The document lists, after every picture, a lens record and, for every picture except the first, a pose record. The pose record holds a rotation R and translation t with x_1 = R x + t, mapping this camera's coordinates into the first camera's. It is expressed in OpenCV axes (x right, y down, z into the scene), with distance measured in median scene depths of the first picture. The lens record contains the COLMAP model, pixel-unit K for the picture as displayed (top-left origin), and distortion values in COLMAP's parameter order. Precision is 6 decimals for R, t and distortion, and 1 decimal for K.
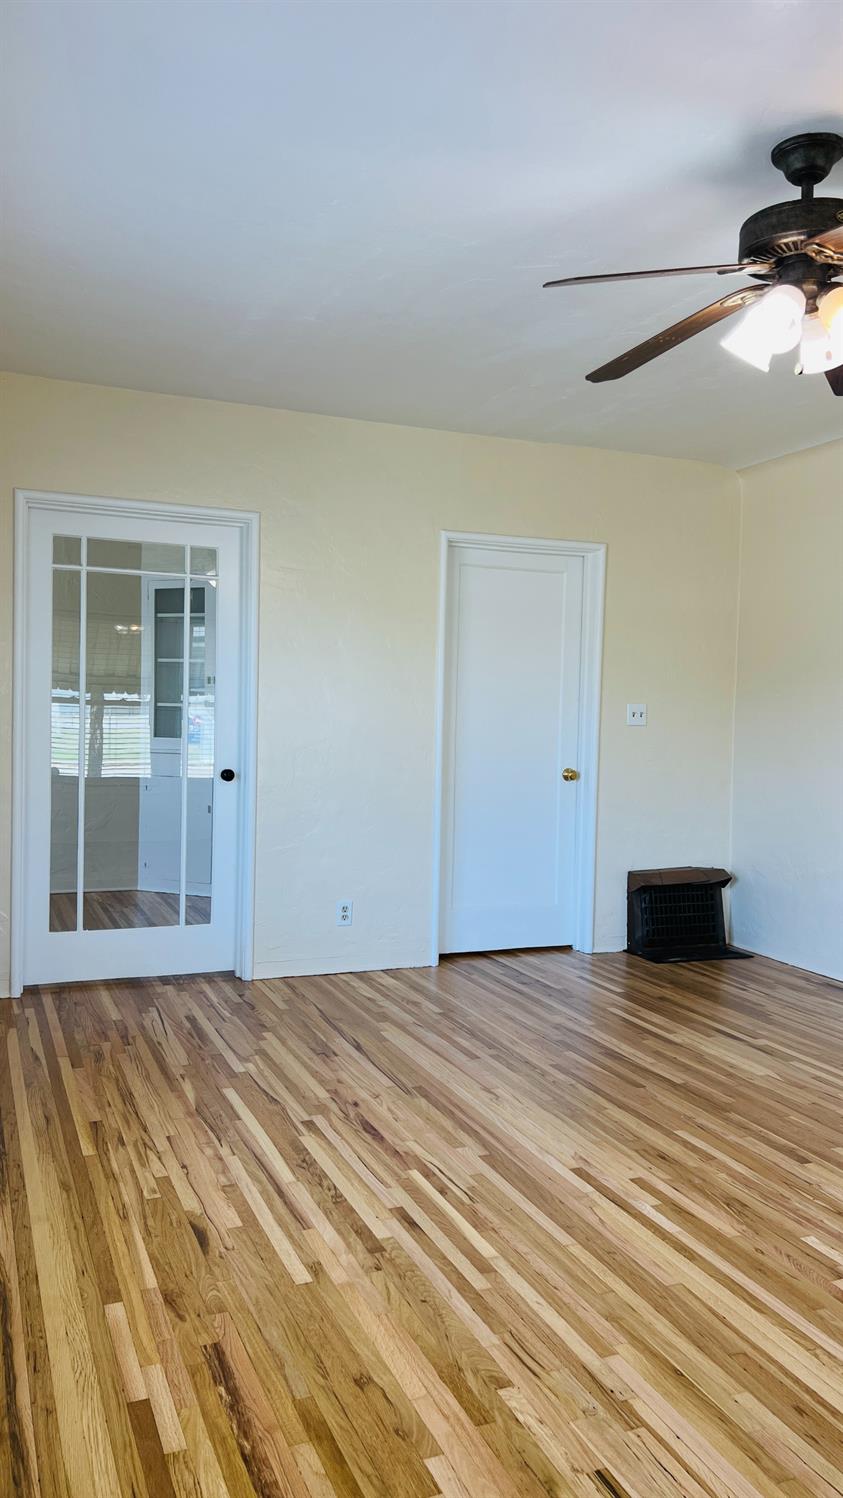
lens RADIAL K [[1103.0, 0, 428.8], [0, 1103.0, 746.2], [0, 0, 1]] dist [0.031738, -0.039251]
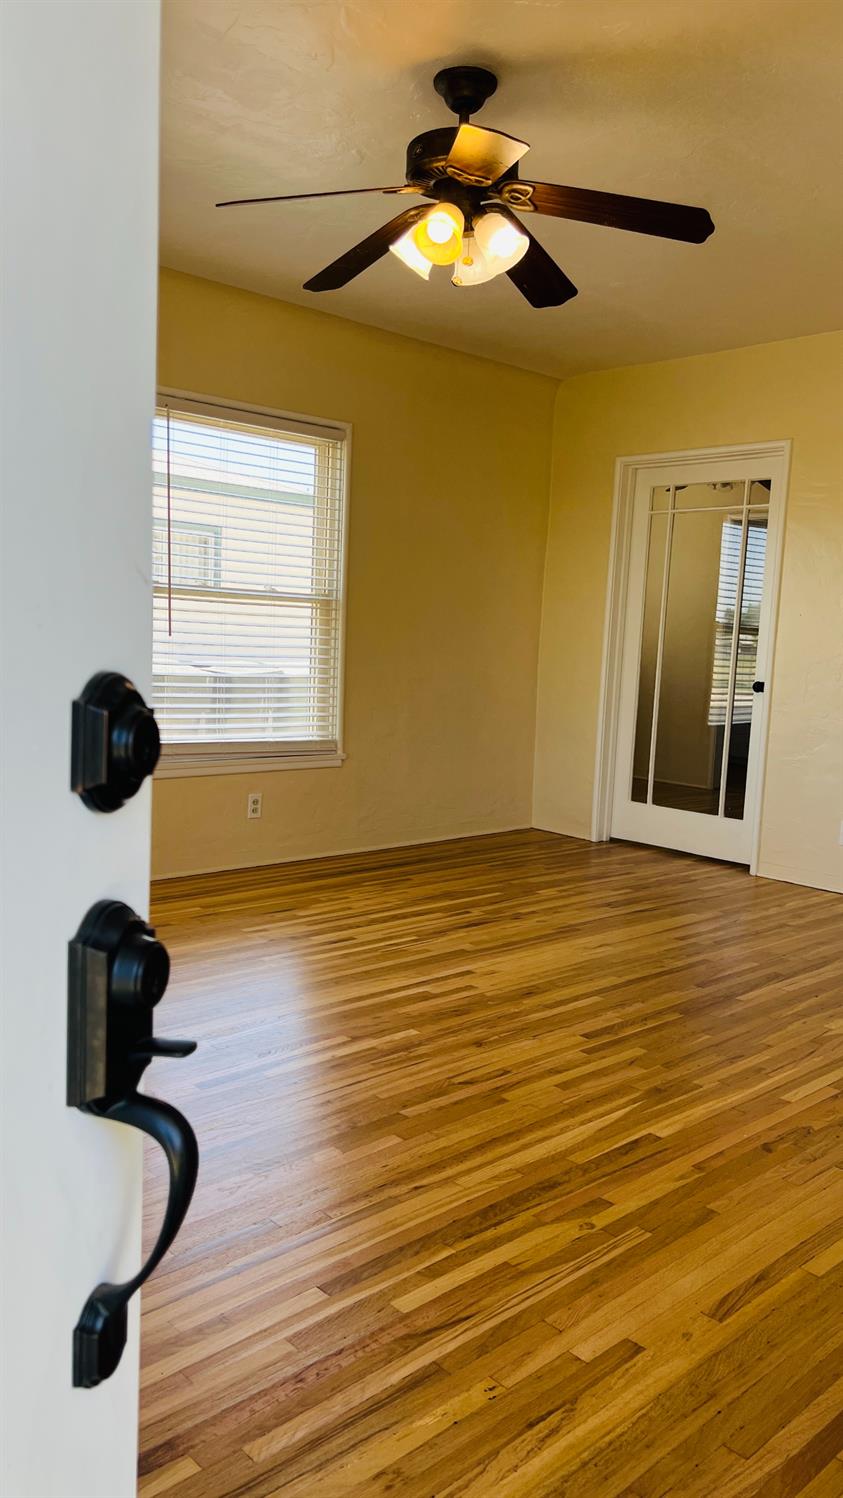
lens RADIAL K [[1103.0, 0, 414.6], [0, 1103.0, 746.0], [0, 0, 1]] dist [0.031738, -0.039251]
pose [[0.354769, 0.087925, -0.930810, 0.818972], [-0.061023, 0.995623, 0.070789, 0.030975], [0.932960, 0.031687, 0.358582, 0.324052]]
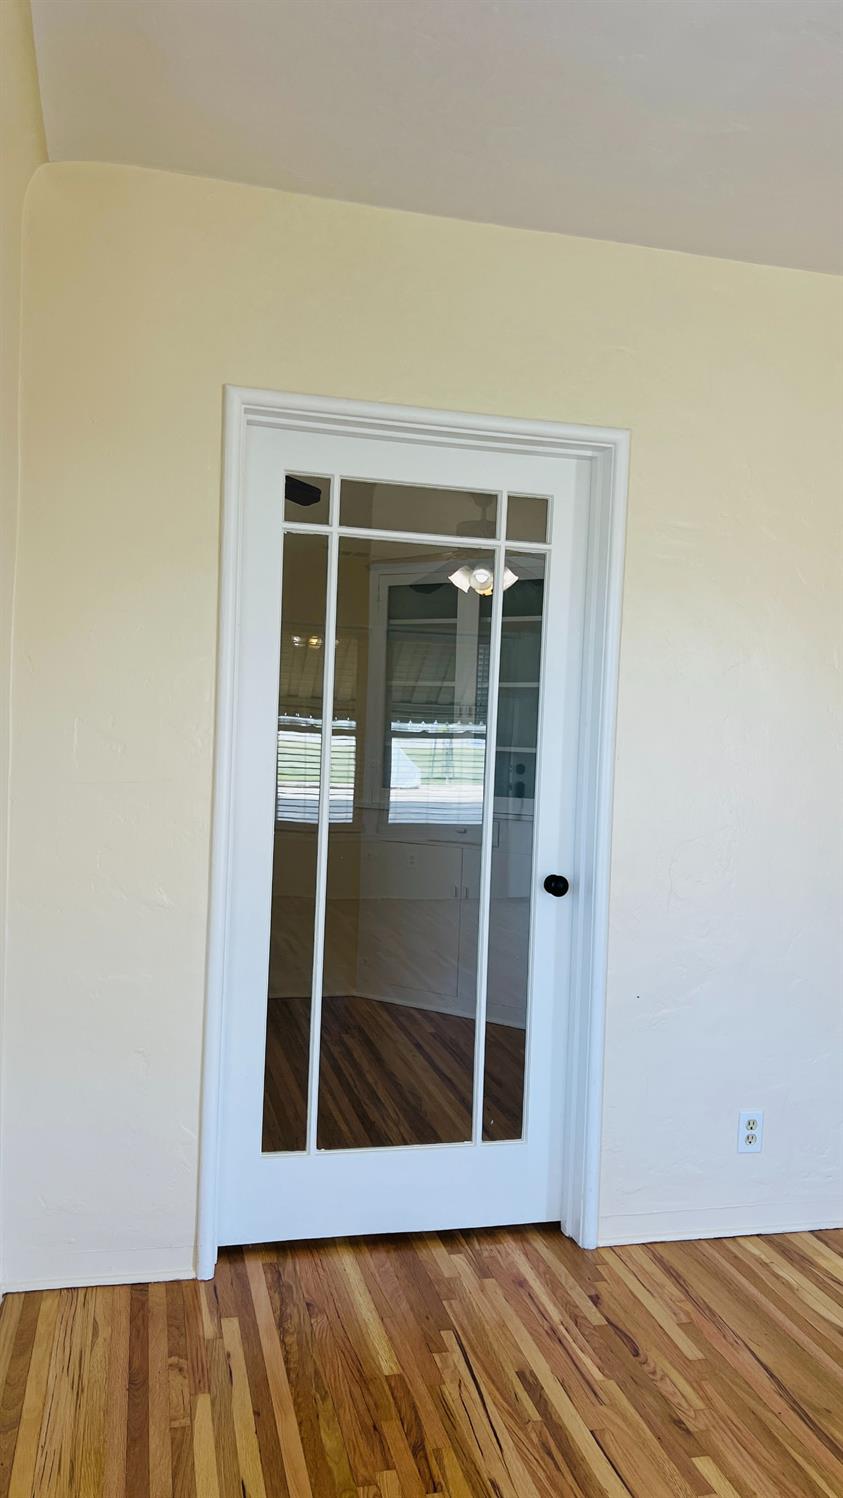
lens RADIAL K [[1103.0, 0, 413.1], [0, 1103.0, 753.0], [0, 0, 1]] dist [0.031738, -0.039251]
pose [[0.987973, 0.019939, -0.153337, -0.192221], [-0.021606, 0.999724, -0.009215, -0.042262], [0.153111, 0.012418, 0.988131, 0.466171]]
